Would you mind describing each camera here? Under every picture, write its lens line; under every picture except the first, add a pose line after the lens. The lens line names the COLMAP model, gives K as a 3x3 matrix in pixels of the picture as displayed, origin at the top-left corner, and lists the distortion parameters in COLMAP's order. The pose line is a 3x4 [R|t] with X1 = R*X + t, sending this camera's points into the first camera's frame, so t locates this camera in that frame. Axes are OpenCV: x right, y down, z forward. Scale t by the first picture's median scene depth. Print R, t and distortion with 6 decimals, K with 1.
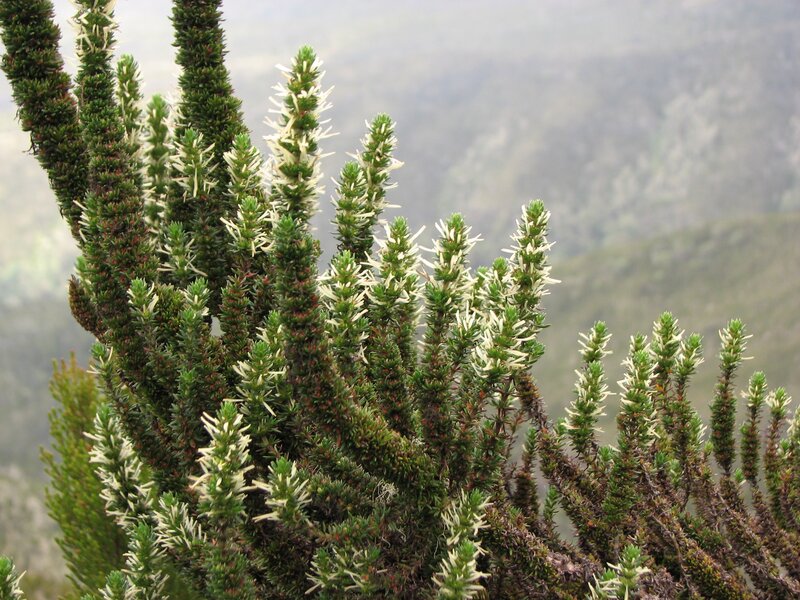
lens RADIAL K [[1737.9, 0, 400.3], [0, 1737.9, 299.2], [0, 0, 1]] dist [0.342927, 0.000000]
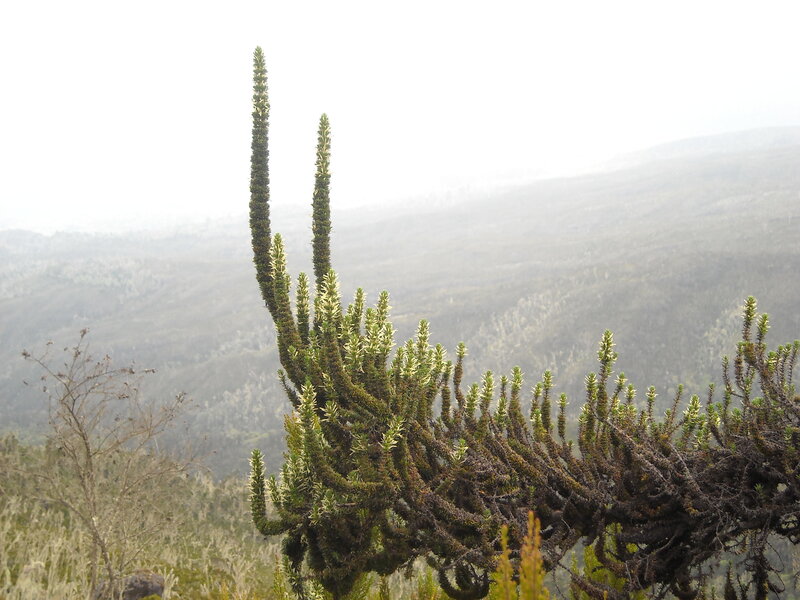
lens RADIAL K [[1243.8, 0, 399.6], [0, 1243.8, 300.6], [0, 0, 1]] dist [0.017213, 0.000000]
pose [[0.977638, -0.018905, -0.209444, 0.473565], [-0.003140, 0.994528, -0.104427, 0.130992], [0.210272, 0.102750, 0.972228, -1.033128]]
